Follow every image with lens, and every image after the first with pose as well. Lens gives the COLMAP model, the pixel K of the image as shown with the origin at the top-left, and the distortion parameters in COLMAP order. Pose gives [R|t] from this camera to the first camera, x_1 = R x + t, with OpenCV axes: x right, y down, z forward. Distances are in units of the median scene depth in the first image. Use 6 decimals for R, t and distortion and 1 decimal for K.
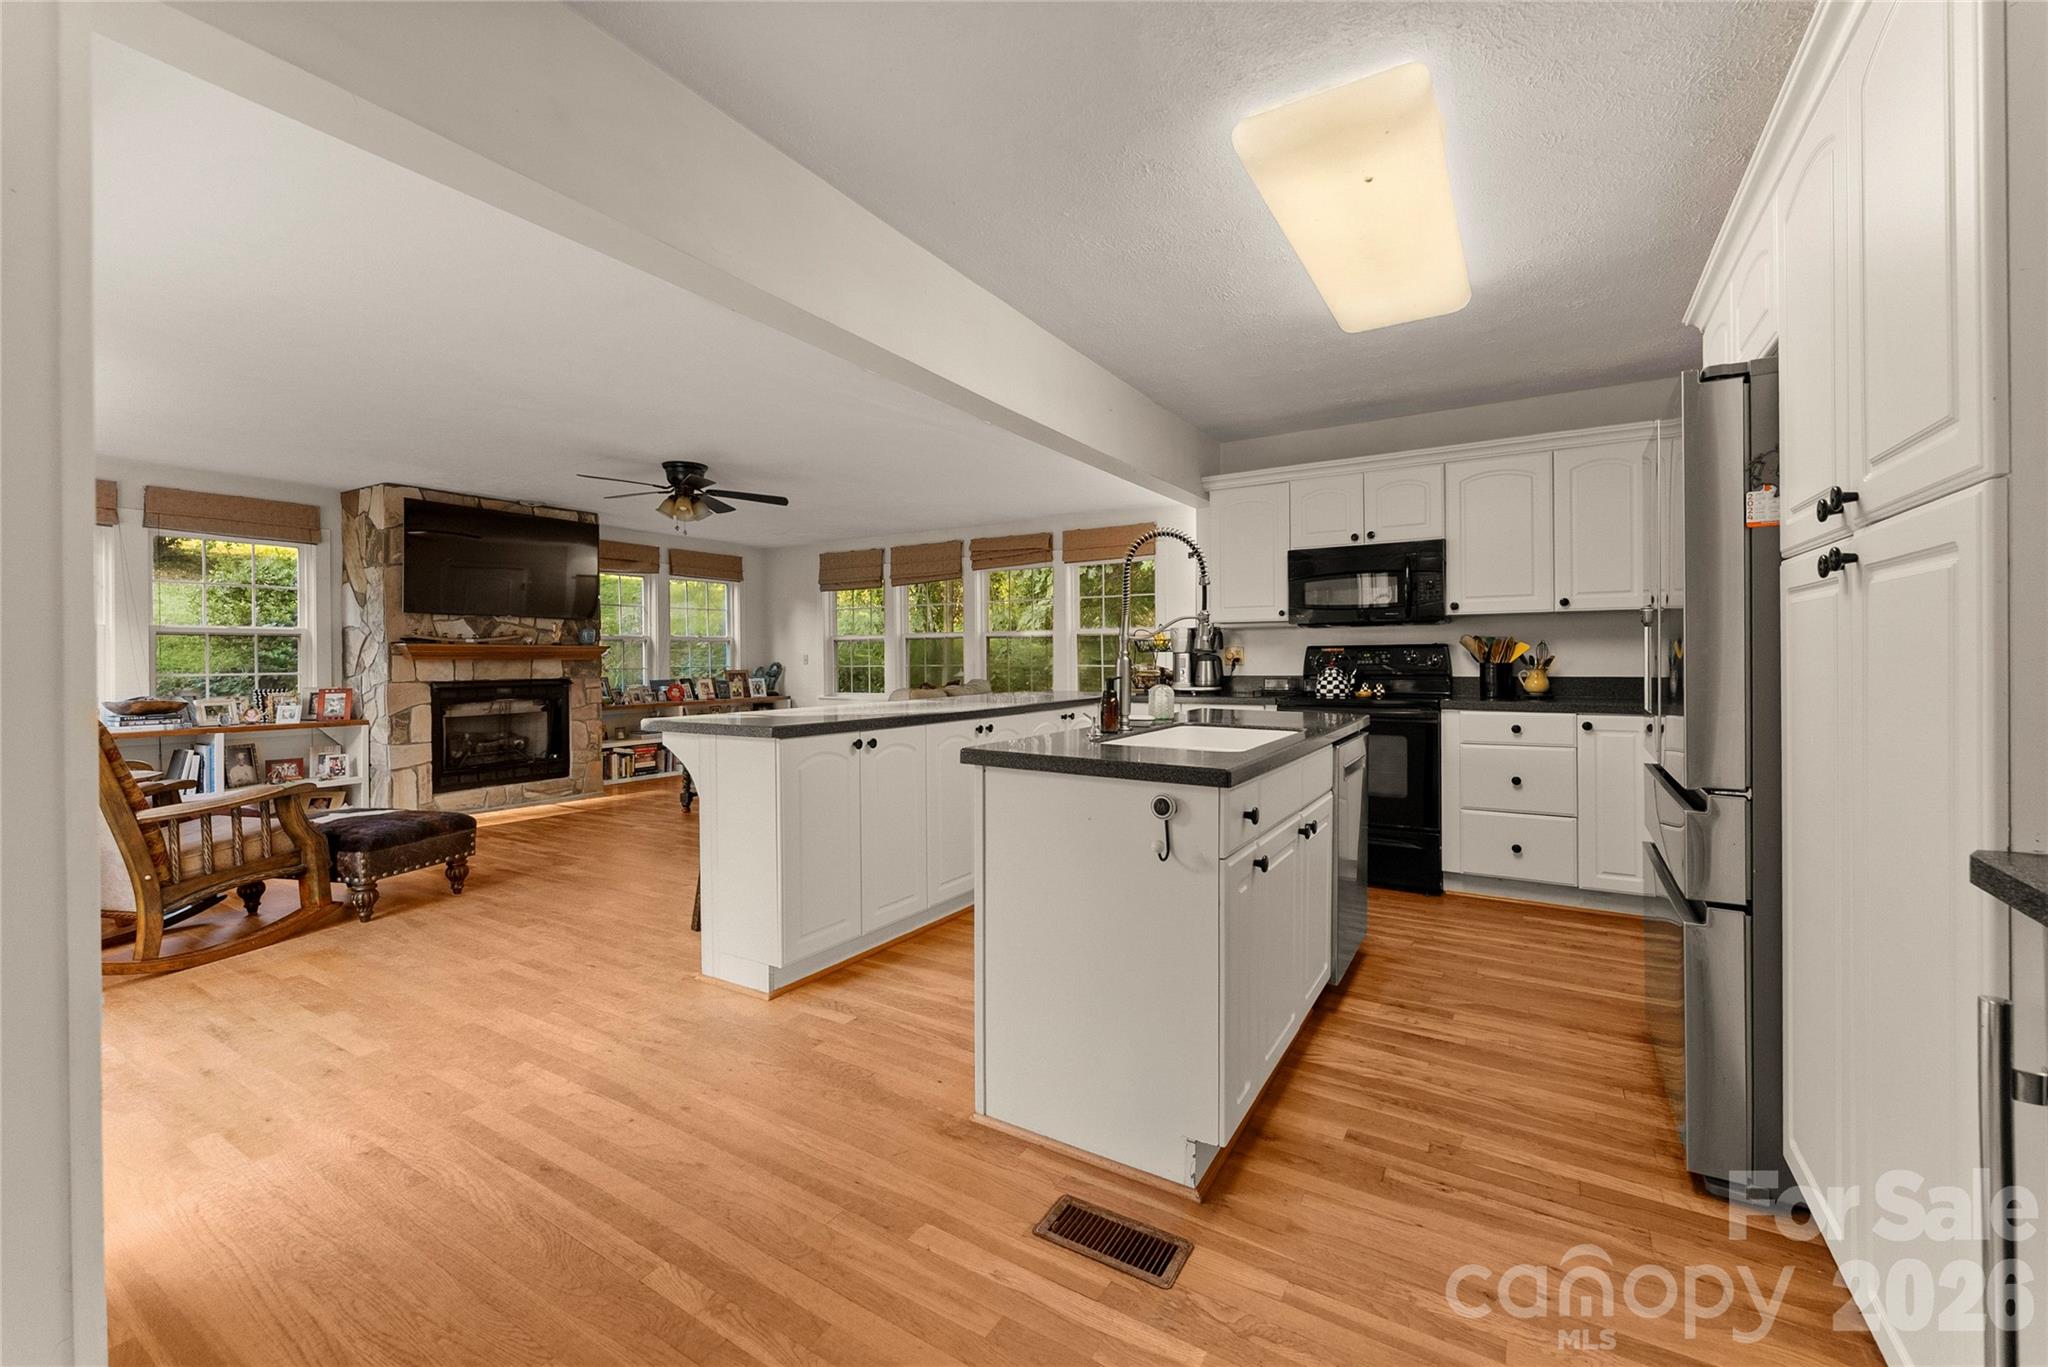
lens RADIAL K [[835.8, 0, 1023.7], [0, 835.8, 666.2], [0, 0, 1]] dist [0.000643, 0.000060]
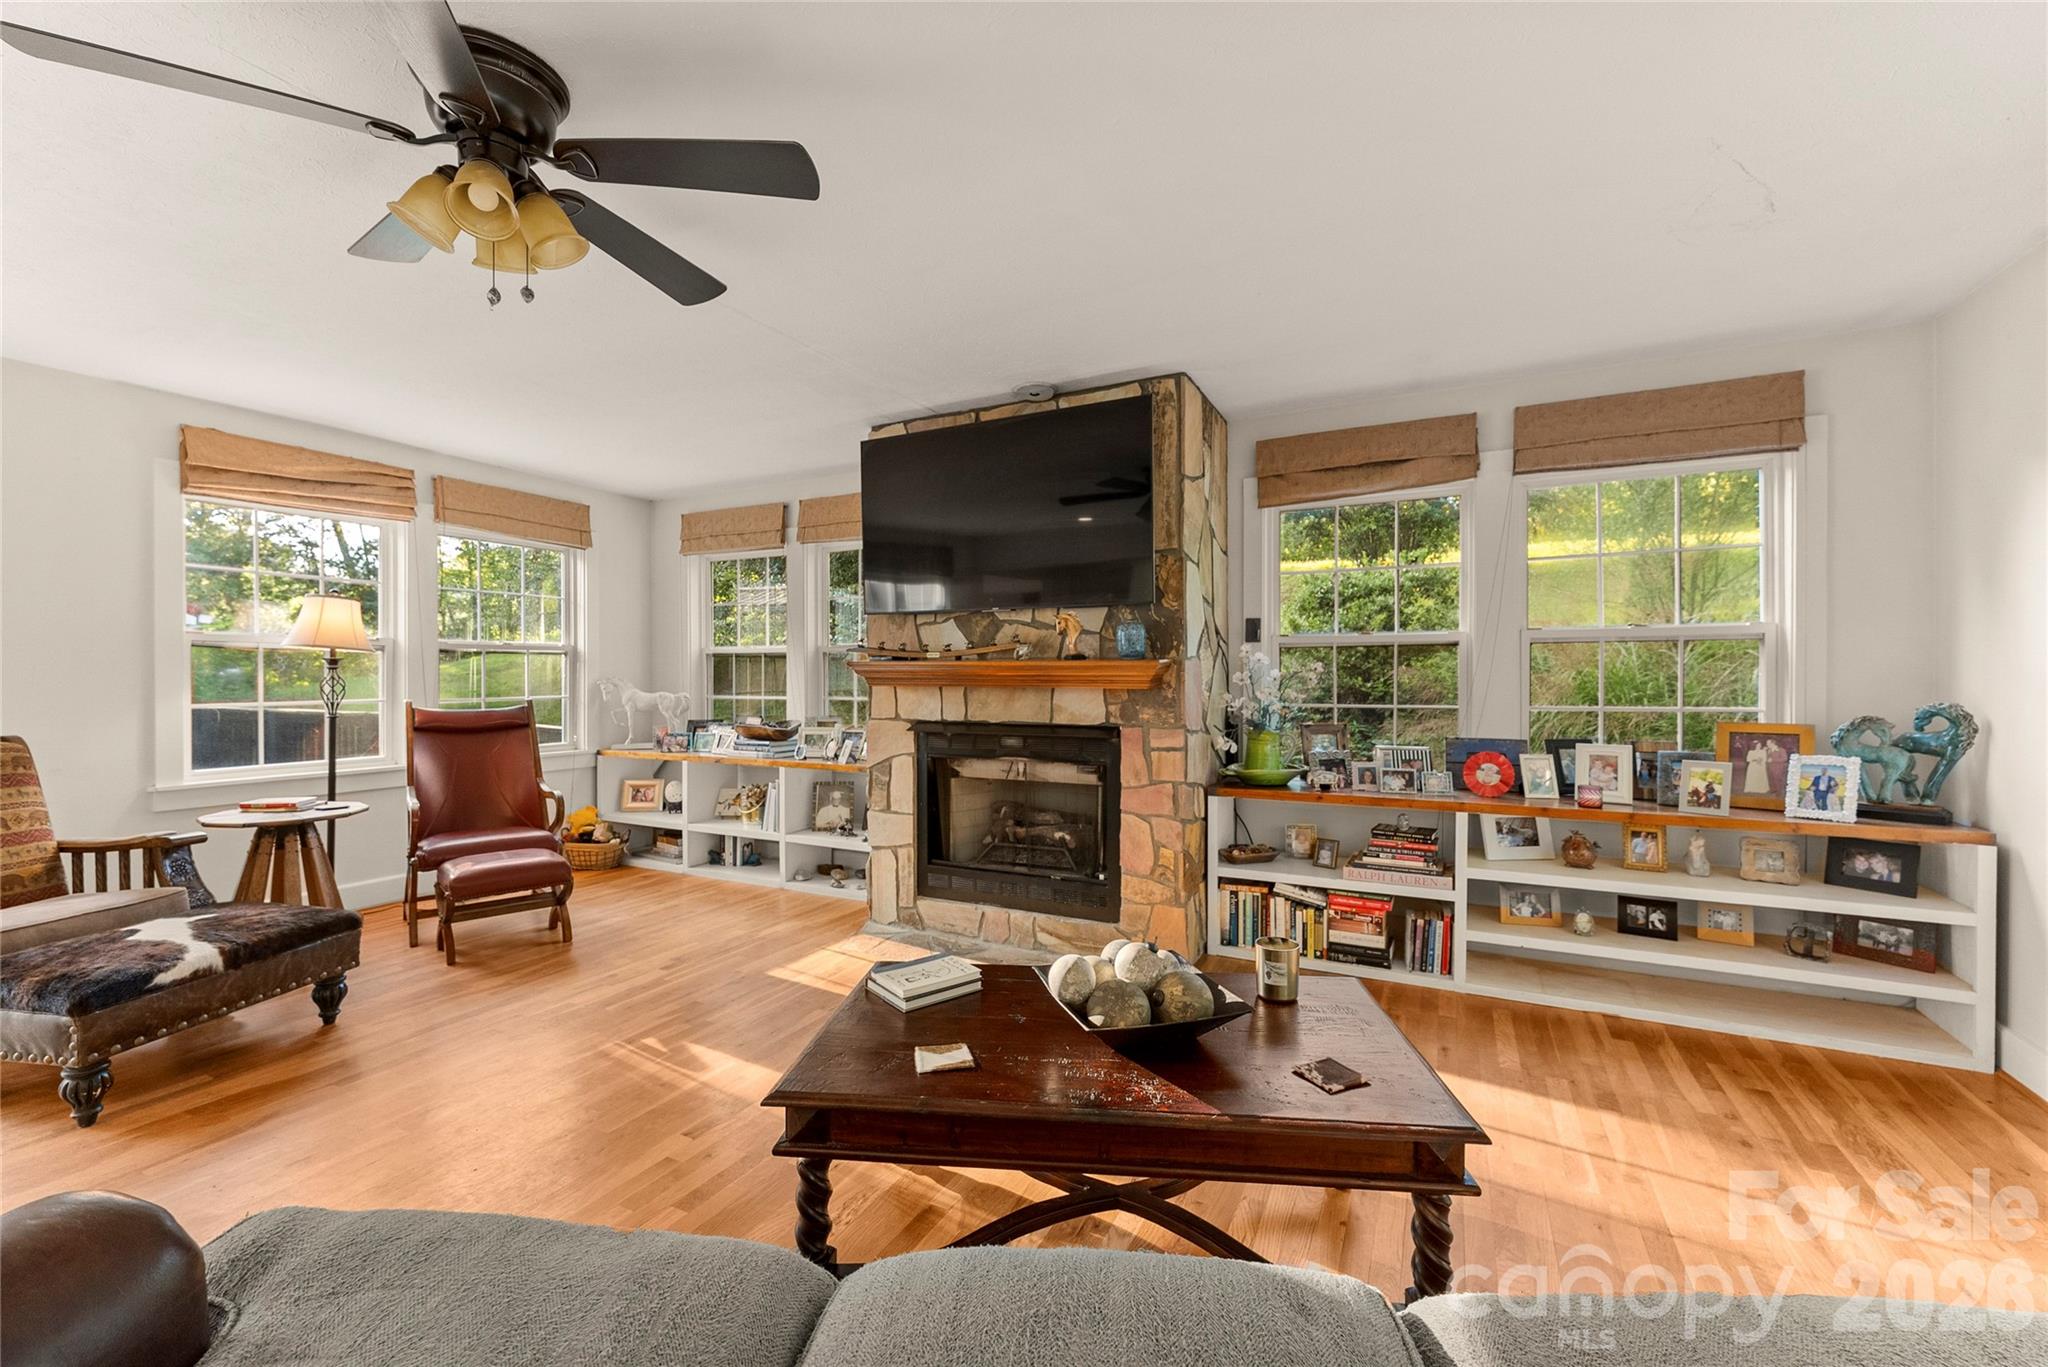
lens RADIAL K [[835.8, 0, 1024.6], [0, 835.8, 681.9], [0, 0, 1]] dist [0.000643, 0.000060]
pose [[0.077184, 0.019080, -0.996834, -0.059813], [-0.007533, 0.999800, 0.018553, -0.021023], [0.996988, 0.006077, 0.077313, 0.945954]]
